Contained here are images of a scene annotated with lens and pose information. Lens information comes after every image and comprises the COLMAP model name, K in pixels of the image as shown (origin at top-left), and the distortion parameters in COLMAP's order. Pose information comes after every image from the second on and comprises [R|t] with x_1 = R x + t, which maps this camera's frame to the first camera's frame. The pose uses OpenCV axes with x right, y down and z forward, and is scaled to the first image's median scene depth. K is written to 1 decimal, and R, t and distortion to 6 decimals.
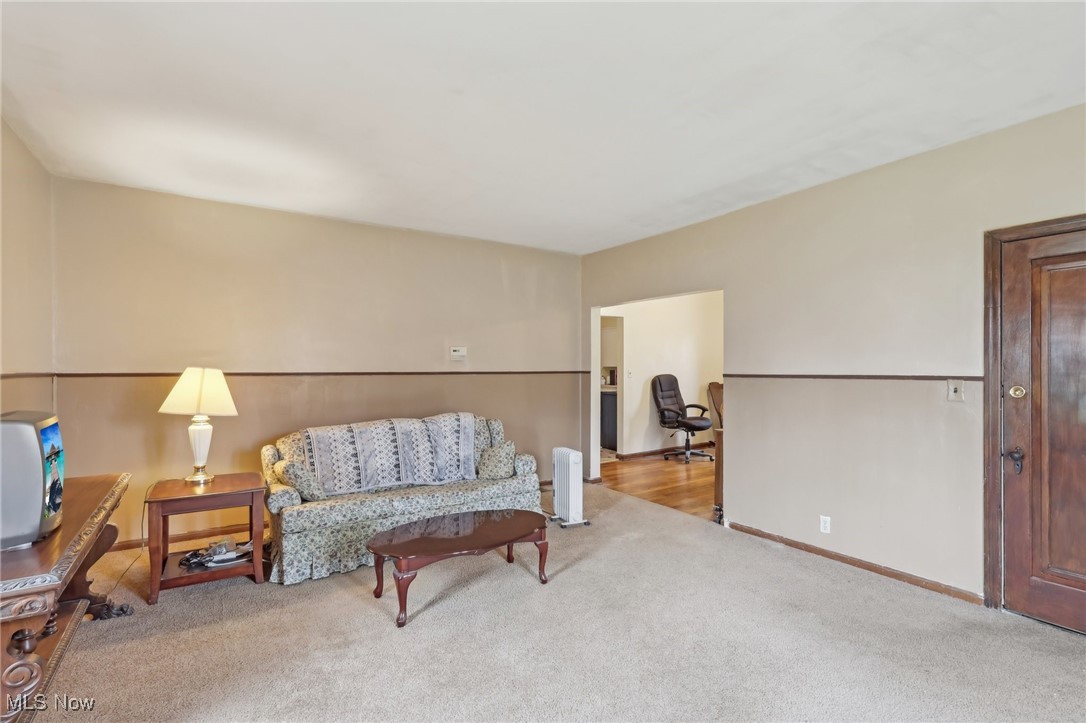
lens RADIAL K [[511.6, 0, 545.7], [0, 511.6, 356.1], [0, 0, 1]] dist [0.001862, 0.001350]
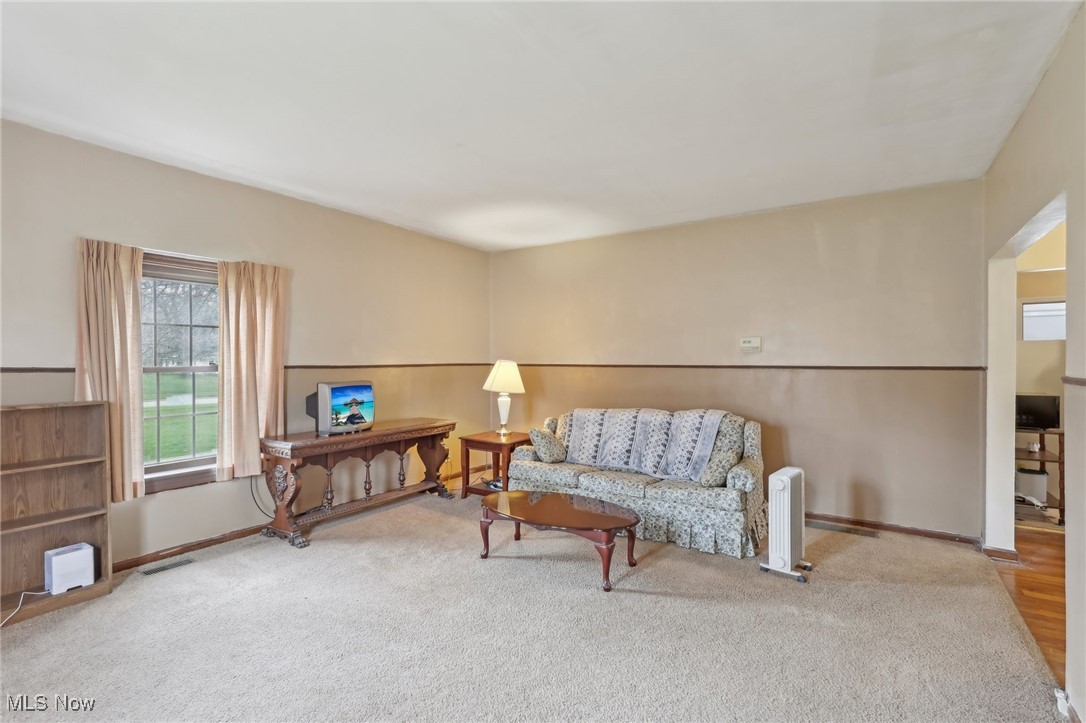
lens RADIAL K [[511.6, 0, 559.8], [0, 511.6, 357.1], [0, 0, 1]] dist [0.001862, 0.001350]
pose [[0.387927, -0.005684, -0.921673, 0.666058], [0.019591, 0.999806, 0.002080, 0.010117], [0.921482, -0.018863, 0.387963, 0.455396]]
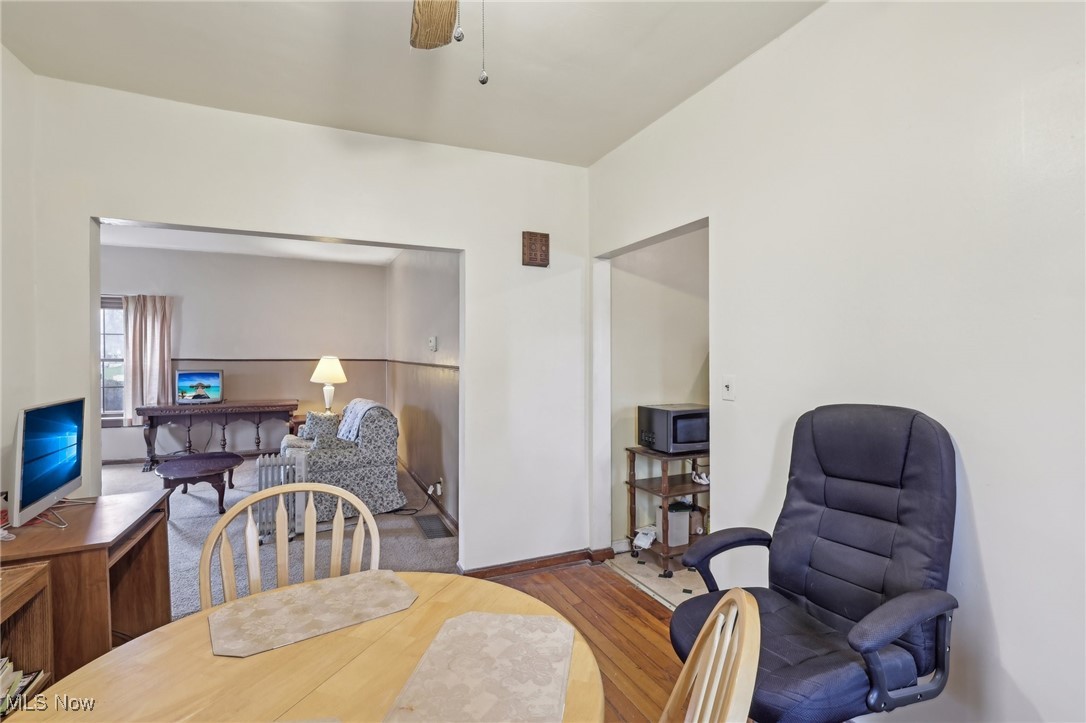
lens RADIAL K [[511.6, 0, 536.3], [0, 511.6, 358.3], [0, 0, 1]] dist [0.001862, 0.001350]
pose [[-0.162233, 0.002631, -0.986749, 0.905215], [0.013026, 0.999915, 0.000524, 0.030325], [0.986666, -0.012768, -0.162254, 1.707005]]
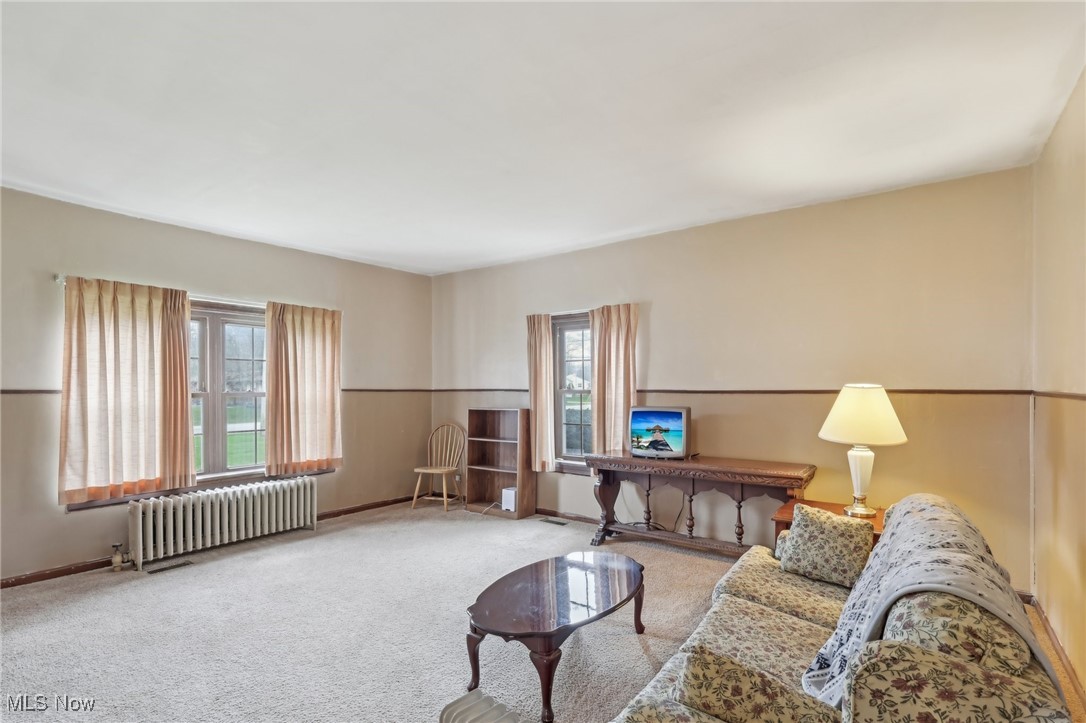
lens RADIAL K [[511.6, 0, 551.3], [0, 511.6, 402.4], [0, 0, 1]] dist [0.001862, 0.001350]
pose [[-0.937944, 0.009717, -0.346651, 0.103076], [0.007046, 0.999935, 0.008965, 0.033491], [0.346715, 0.005967, -0.937951, 1.337139]]
